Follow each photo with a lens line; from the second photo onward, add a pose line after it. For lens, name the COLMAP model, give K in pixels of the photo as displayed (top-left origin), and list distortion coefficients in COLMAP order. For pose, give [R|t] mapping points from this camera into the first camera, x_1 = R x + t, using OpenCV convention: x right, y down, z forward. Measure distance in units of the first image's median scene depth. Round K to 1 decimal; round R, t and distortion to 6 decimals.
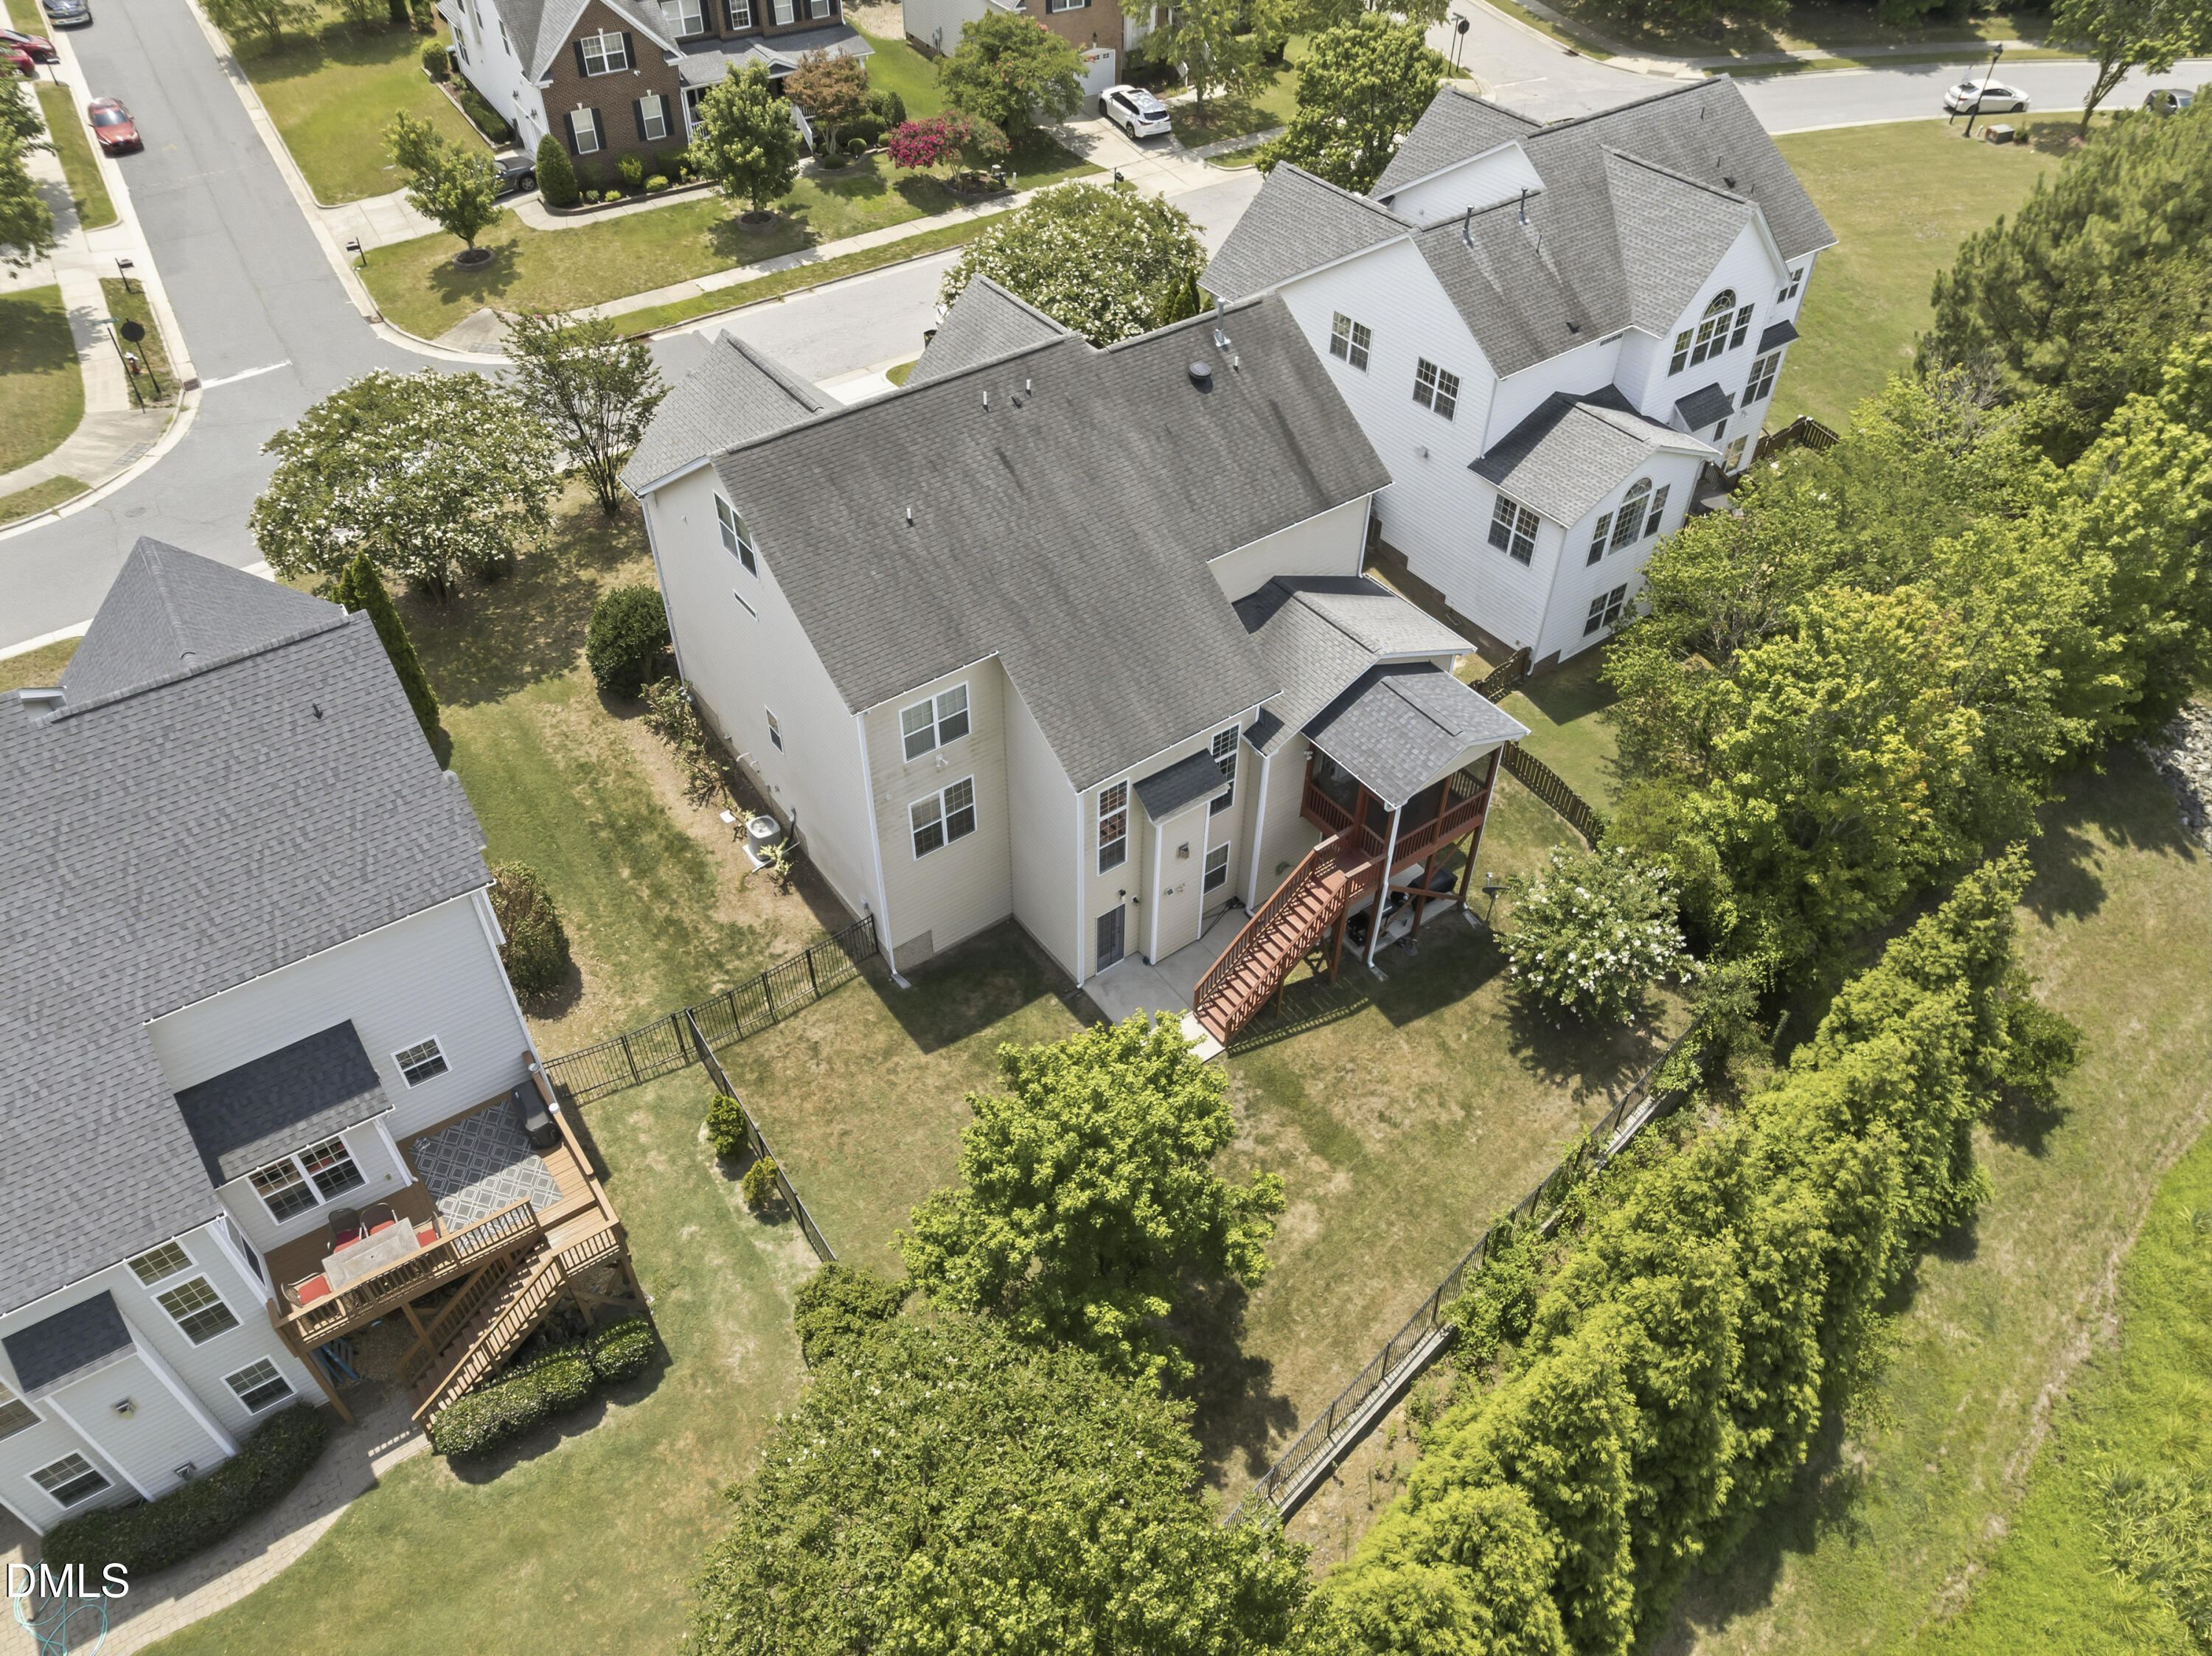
lens RADIAL K [[1544.7, 0, 1103.4], [0, 1544.7, 829.9], [0, 0, 1]] dist [-0.046866, 0.008082]
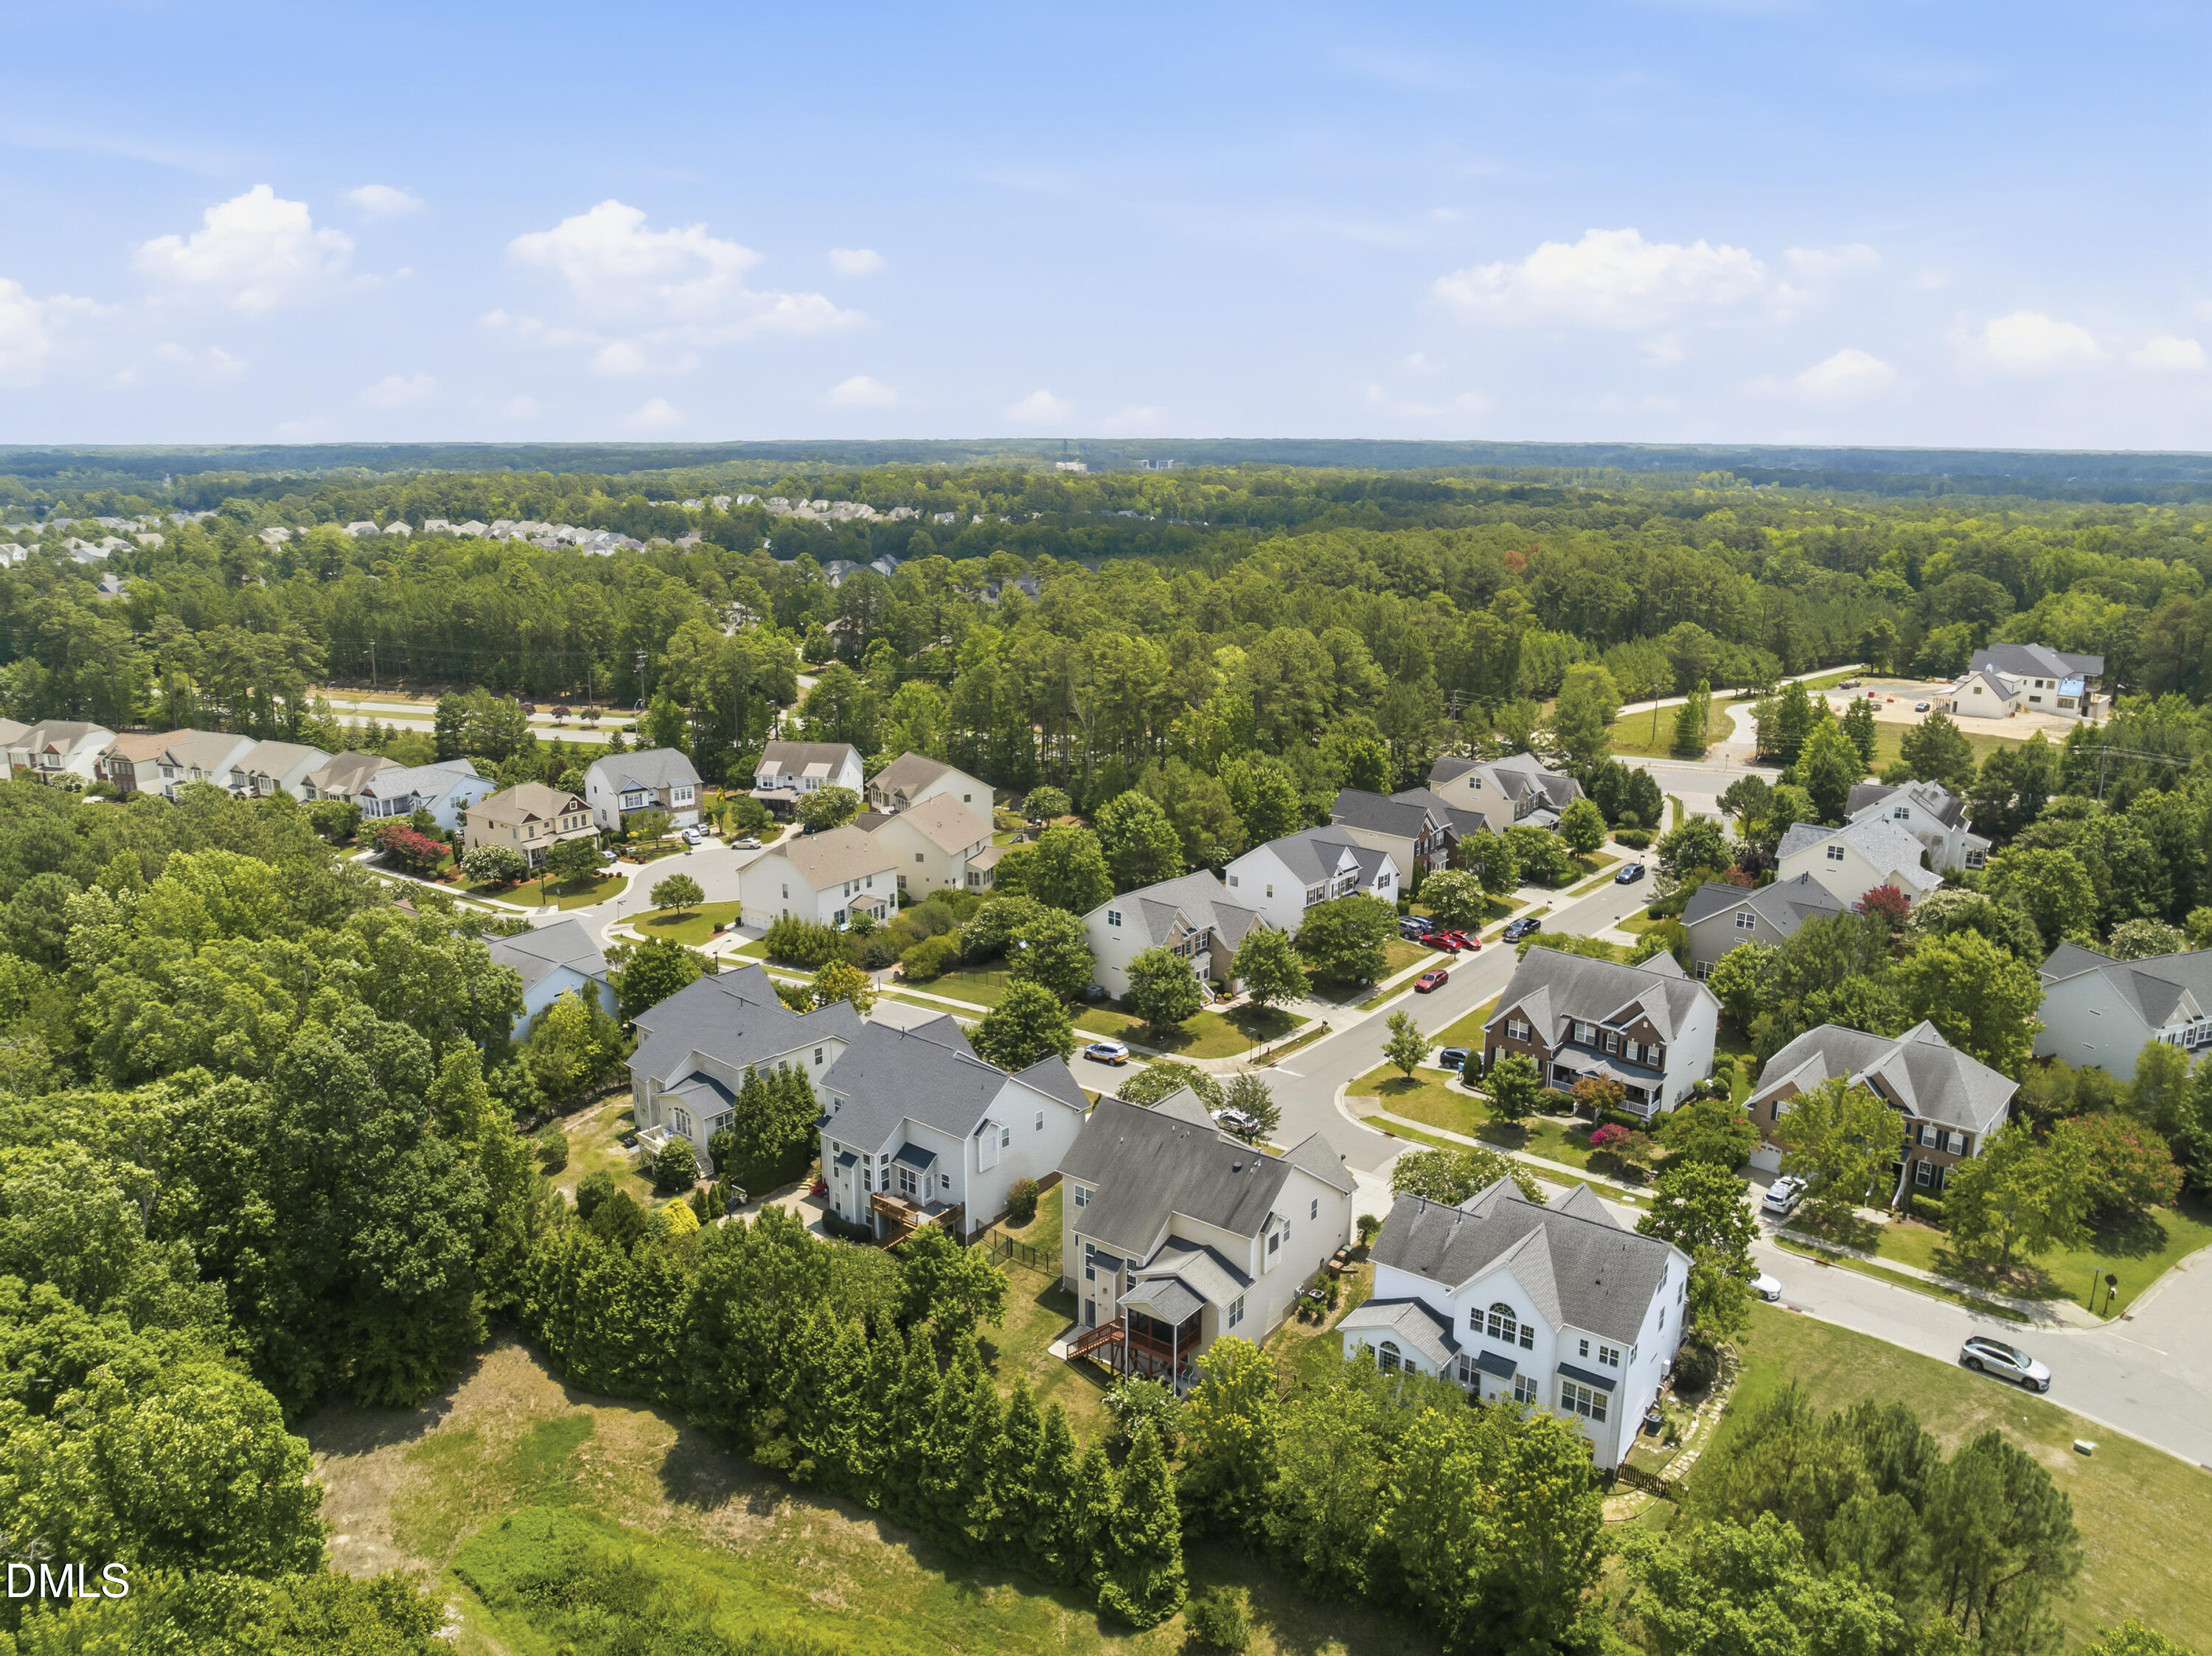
lens RADIAL K [[1544.7, 0, 1106.8], [0, 1544.7, 828.4], [0, 0, 1]] dist [-0.046866, 0.008082]
pose [[0.275285, 0.219096, -0.936064, 1.527736], [-0.668664, 0.743219, -0.022687, -0.337440], [0.690729, 0.632157, 0.351099, -0.284720]]
